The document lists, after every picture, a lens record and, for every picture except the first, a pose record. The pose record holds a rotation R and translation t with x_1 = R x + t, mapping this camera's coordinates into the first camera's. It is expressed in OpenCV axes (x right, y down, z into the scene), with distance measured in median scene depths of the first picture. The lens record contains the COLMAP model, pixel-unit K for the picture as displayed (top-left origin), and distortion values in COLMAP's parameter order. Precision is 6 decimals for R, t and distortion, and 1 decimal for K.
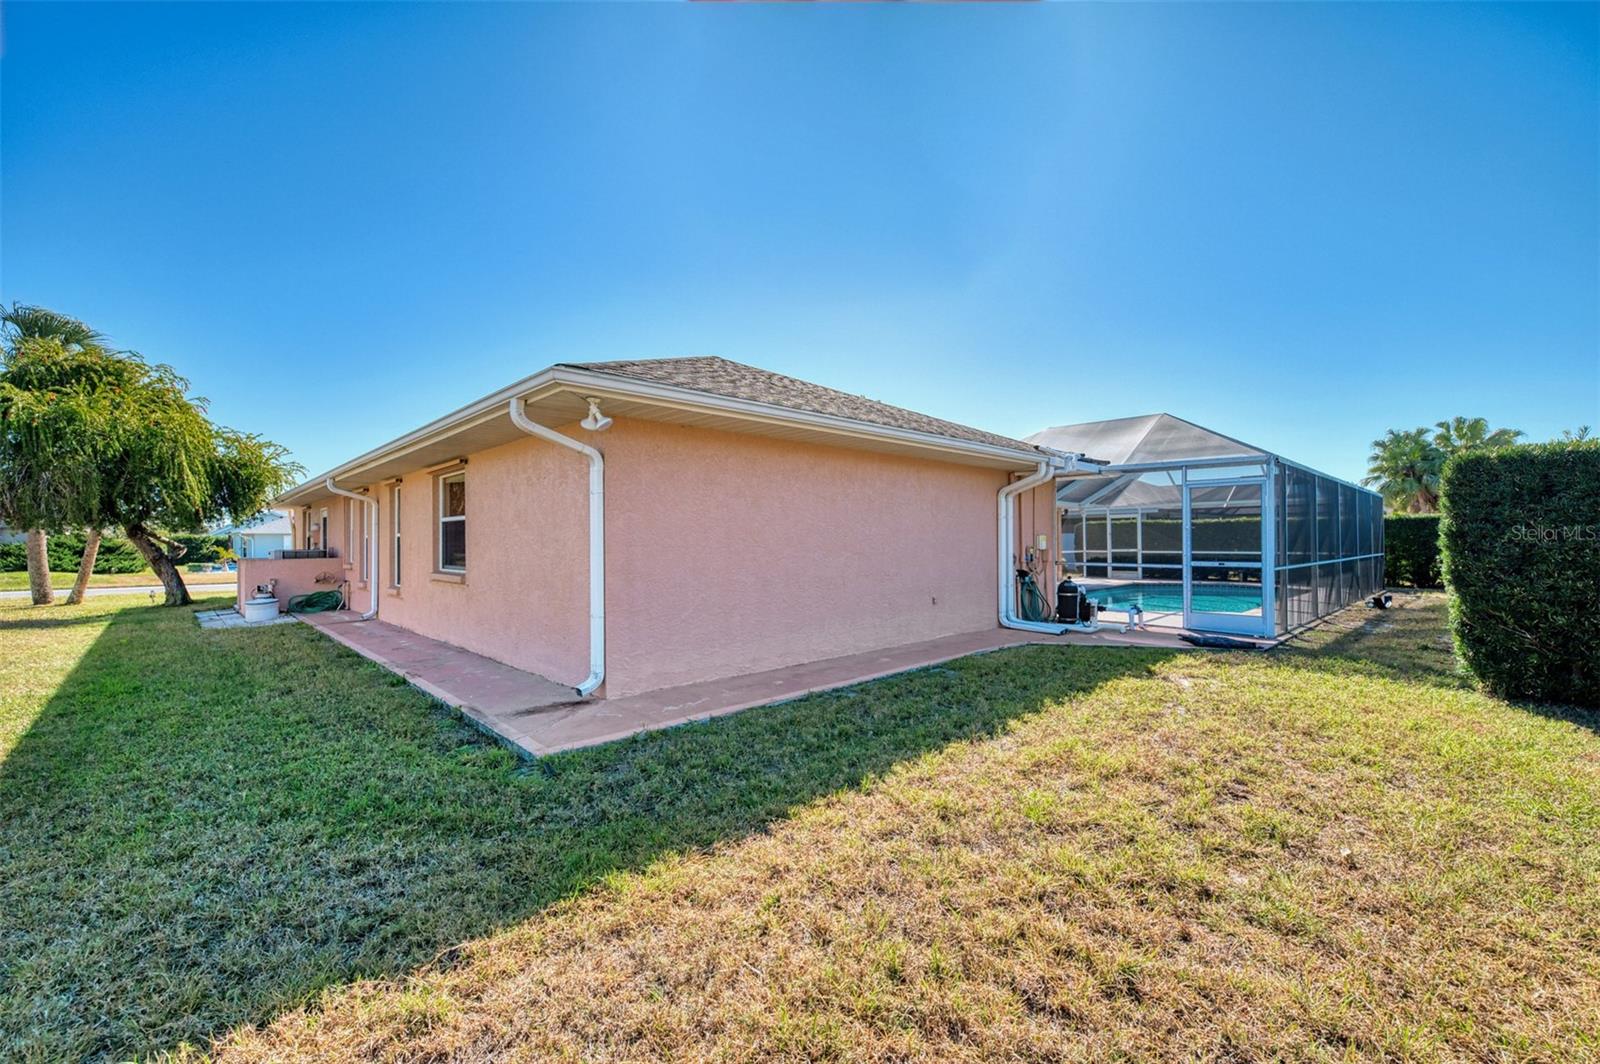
lens RADIAL K [[655.6, 0, 802.3], [0, 655.6, 535.8], [0, 0, 1]] dist [-0.001955, -0.000077]
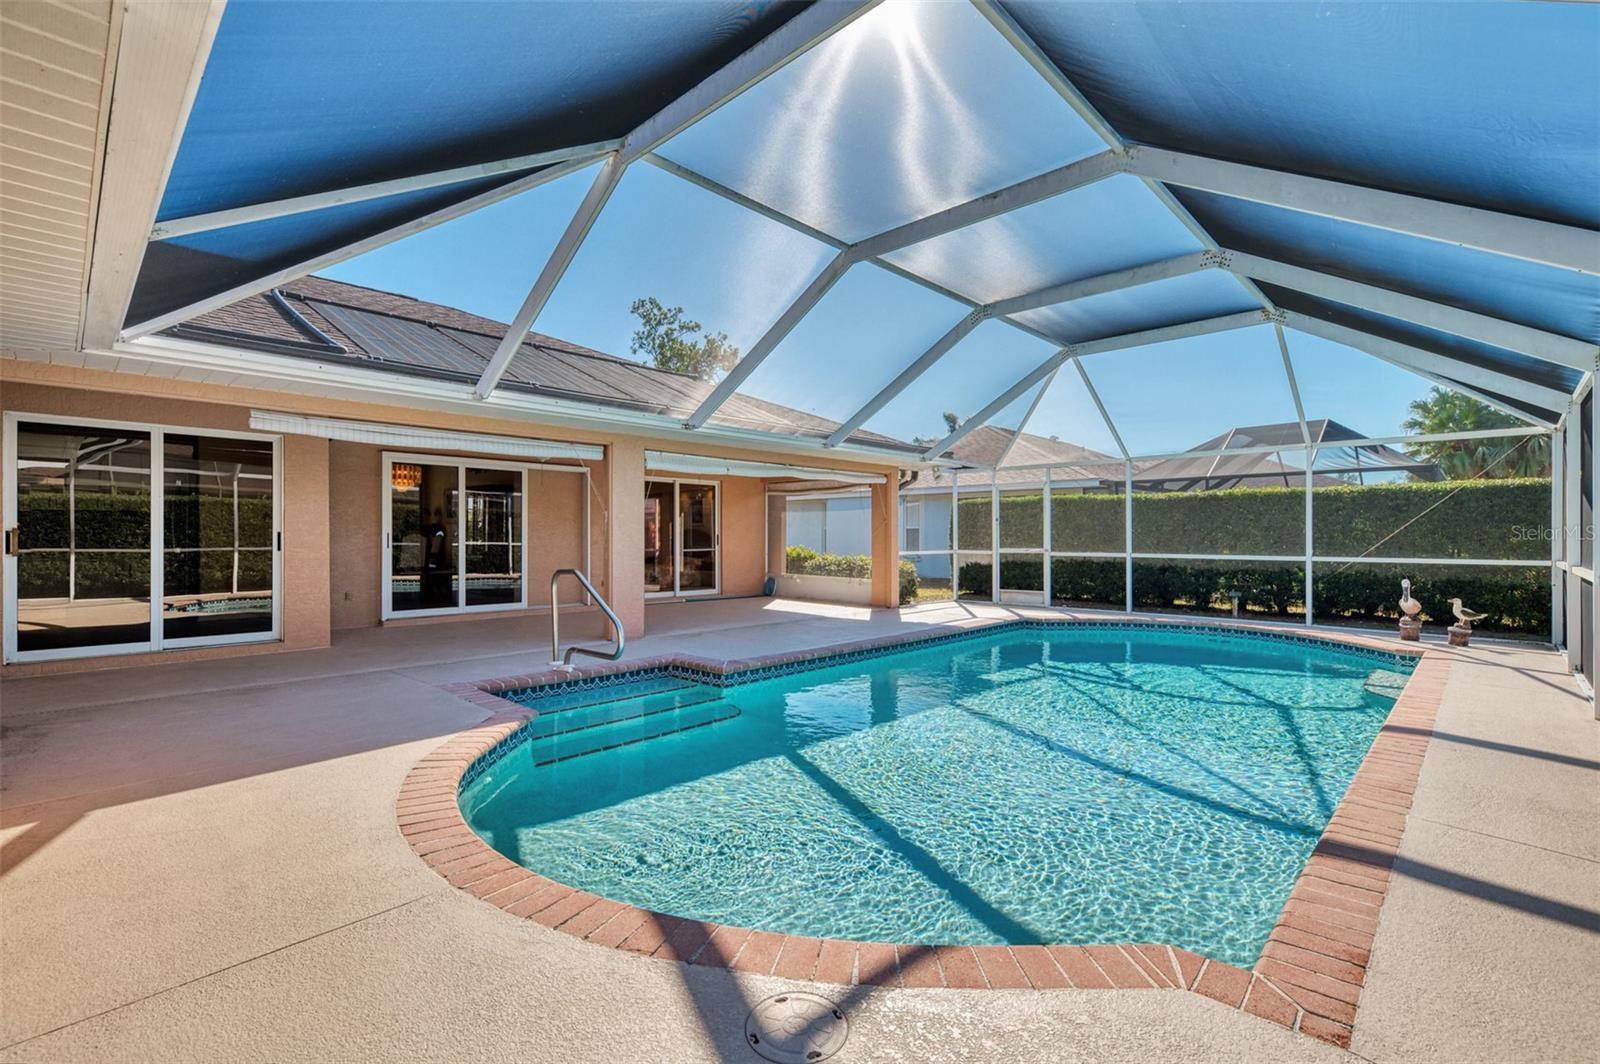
lens RADIAL K [[706.1, 0, 793.5], [0, 706.1, 534.4], [0, 0, 1]] dist [0.002772, 0.000145]
pose [[0.999540, 0.003505, 0.030135, 0.288241], [-0.003834, 0.999934, 0.010864, 0.002936], [-0.030095, -0.010975, 0.999487, 0.429681]]
